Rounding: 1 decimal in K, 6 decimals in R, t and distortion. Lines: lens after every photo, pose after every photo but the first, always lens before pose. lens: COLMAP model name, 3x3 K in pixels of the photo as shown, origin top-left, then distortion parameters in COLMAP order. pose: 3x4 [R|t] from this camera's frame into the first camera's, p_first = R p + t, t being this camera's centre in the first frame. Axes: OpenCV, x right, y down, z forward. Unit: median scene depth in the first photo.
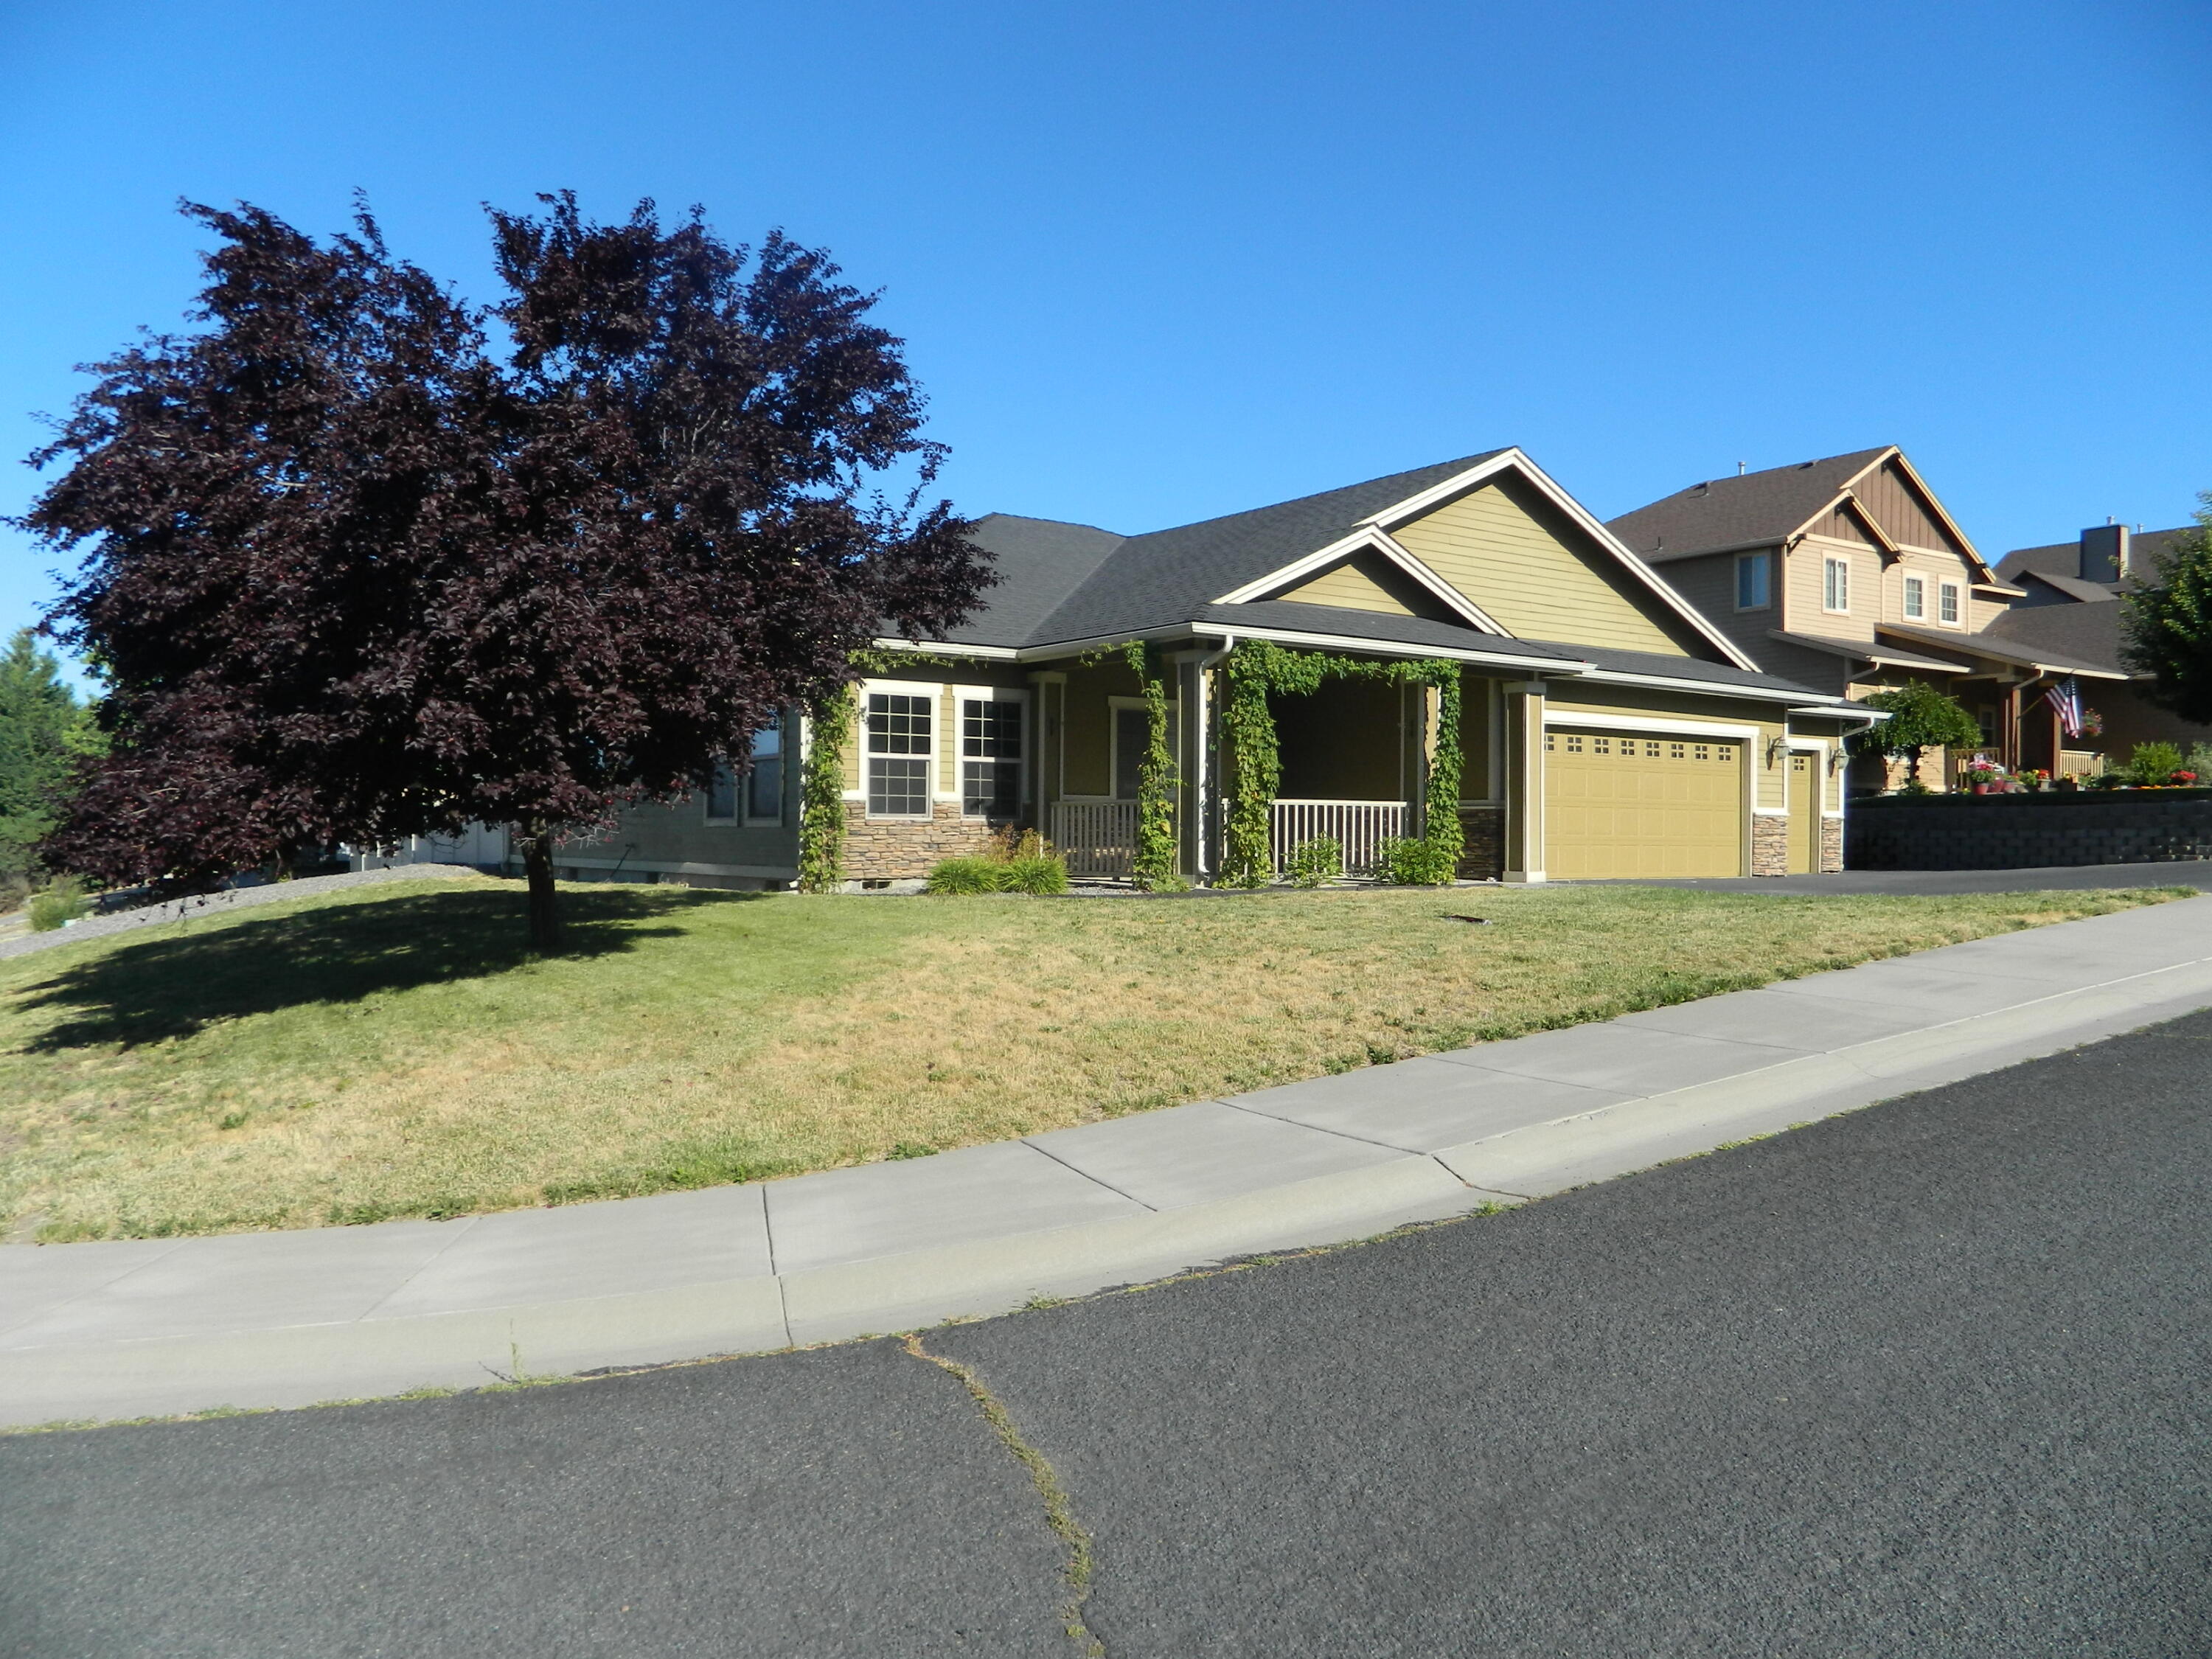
lens RADIAL K [[1647.6, 0, 1106.0], [0, 1647.6, 829.5], [0, 0, 1]] dist [-0.002178, 0.004061]
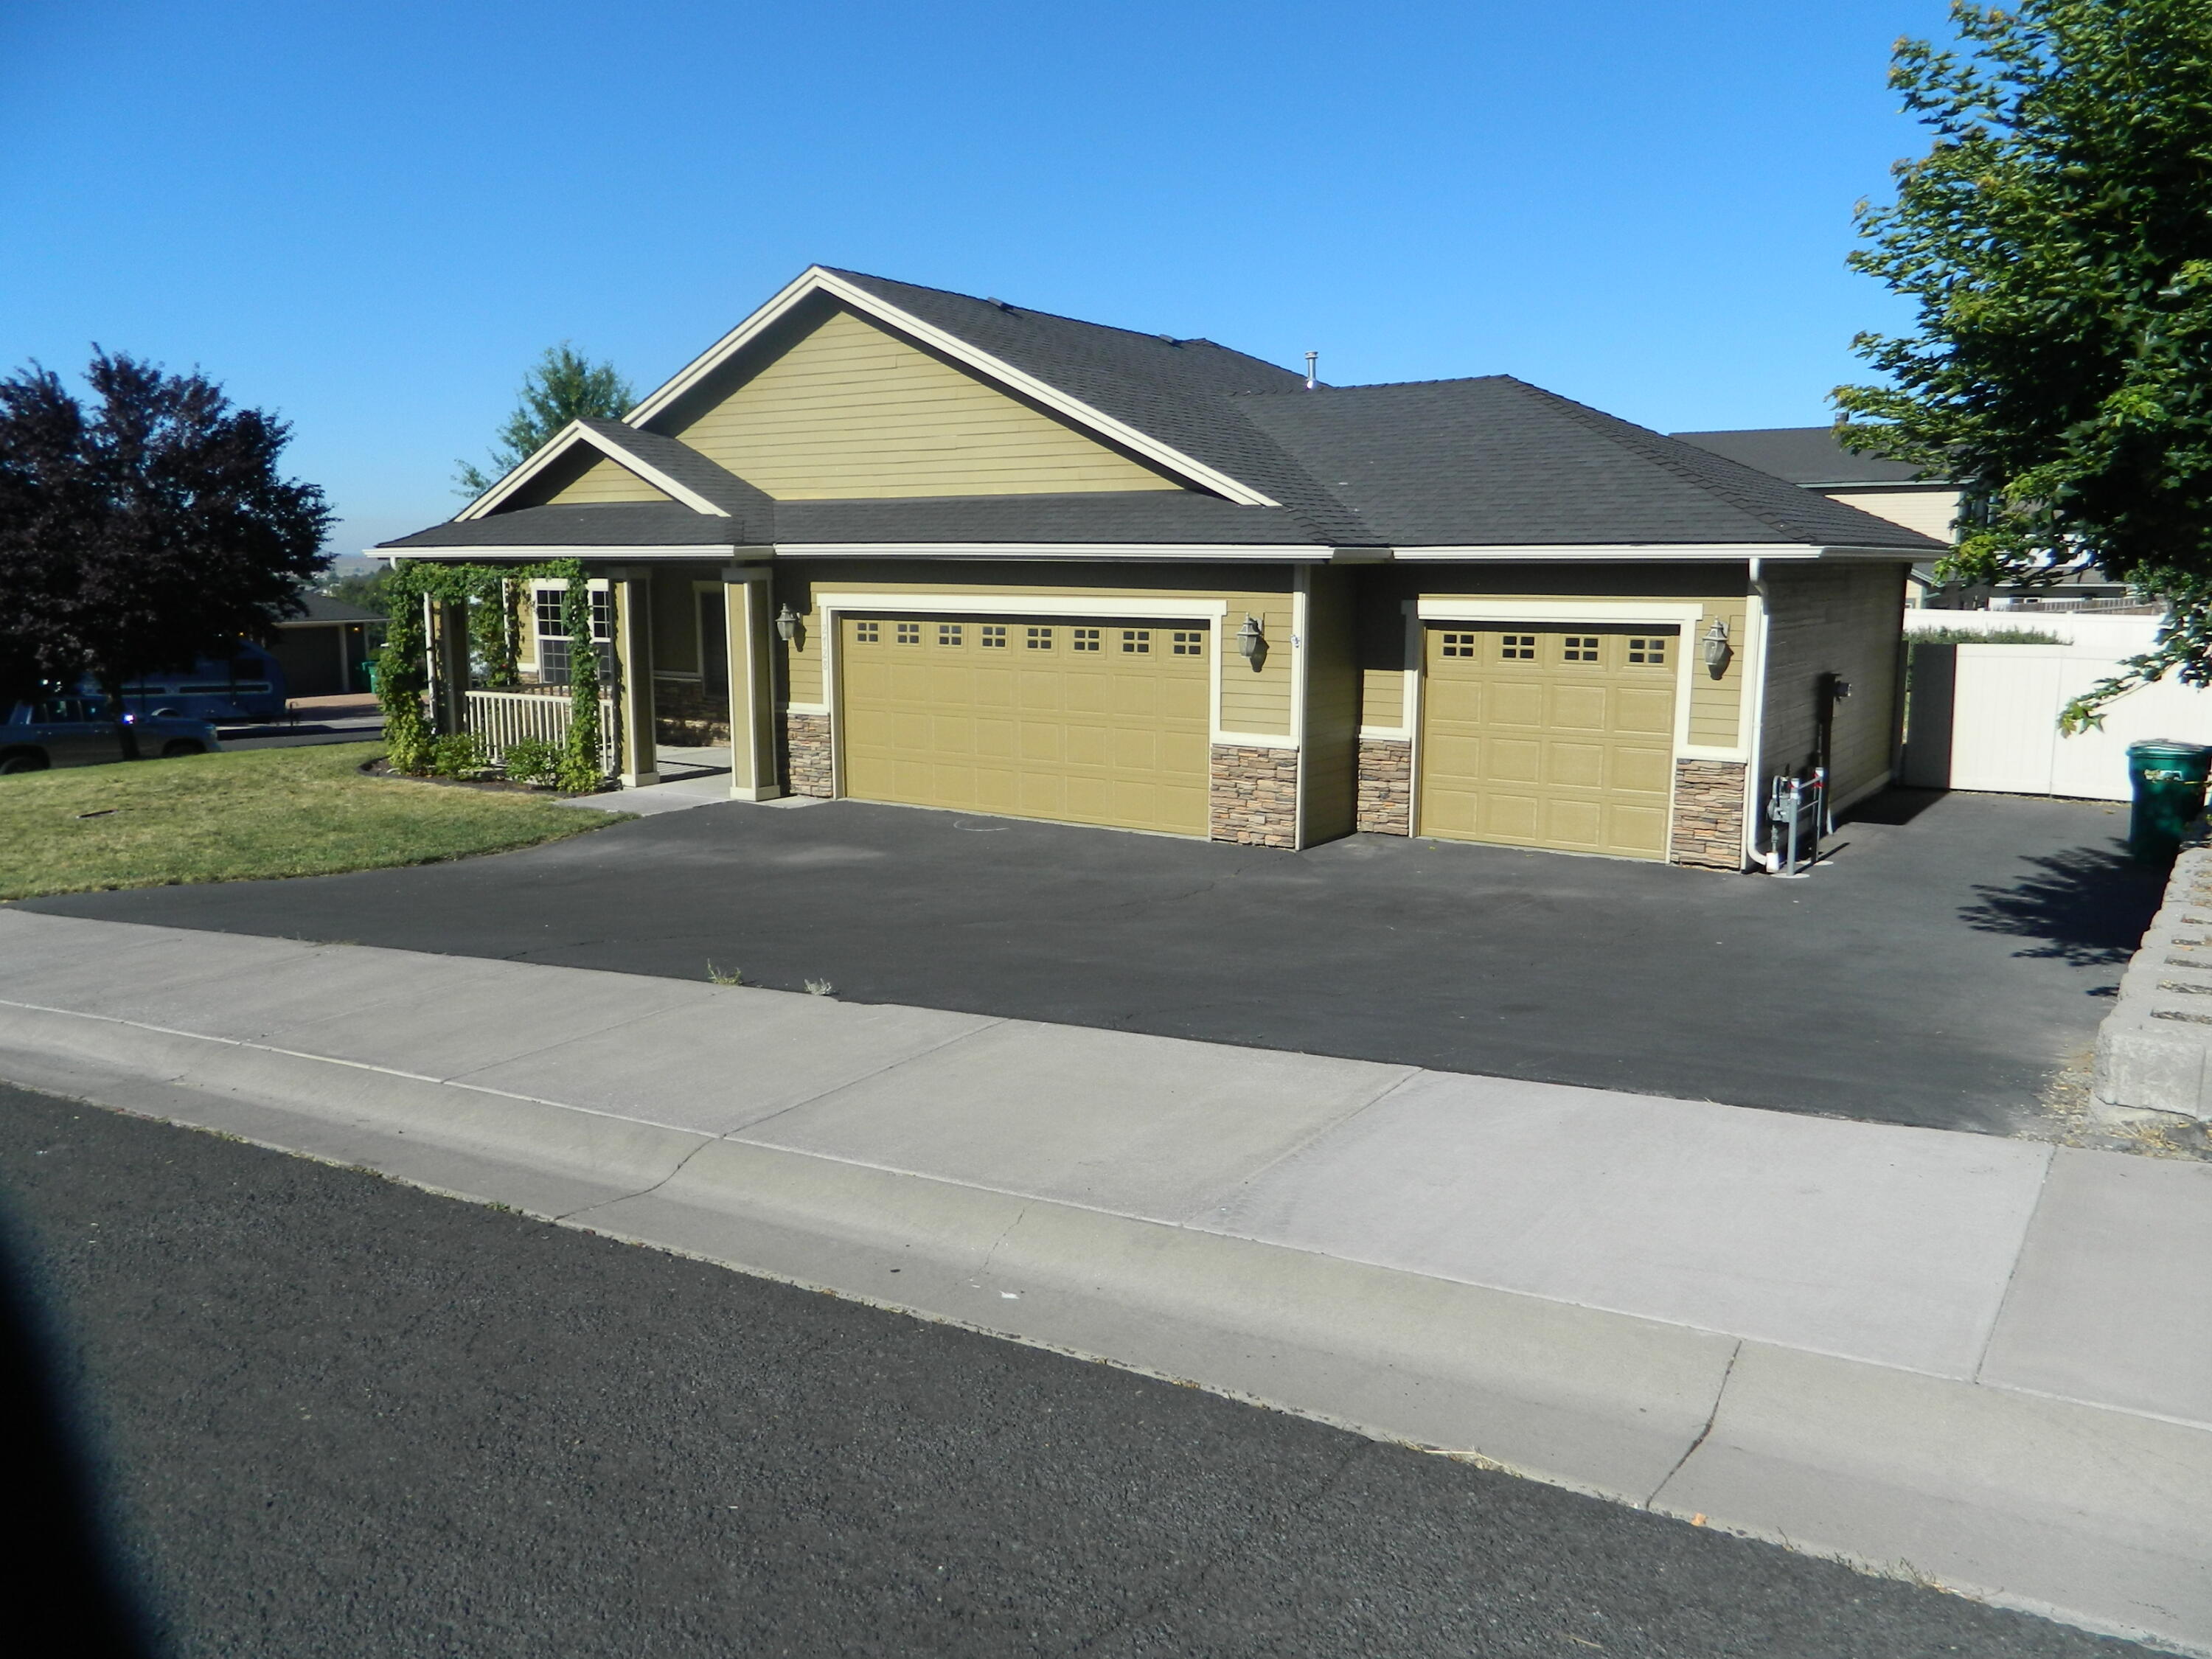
lens RADIAL K [[1647.6, 0, 1106.0], [0, 1647.6, 829.5], [0, 0, 1]] dist [-0.002178, 0.004061]
pose [[0.342643, 0.144630, -0.928266, 1.219375], [0.004070, 0.987841, 0.155414, -0.093512], [0.939457, -0.057030, 0.337888, 0.945965]]
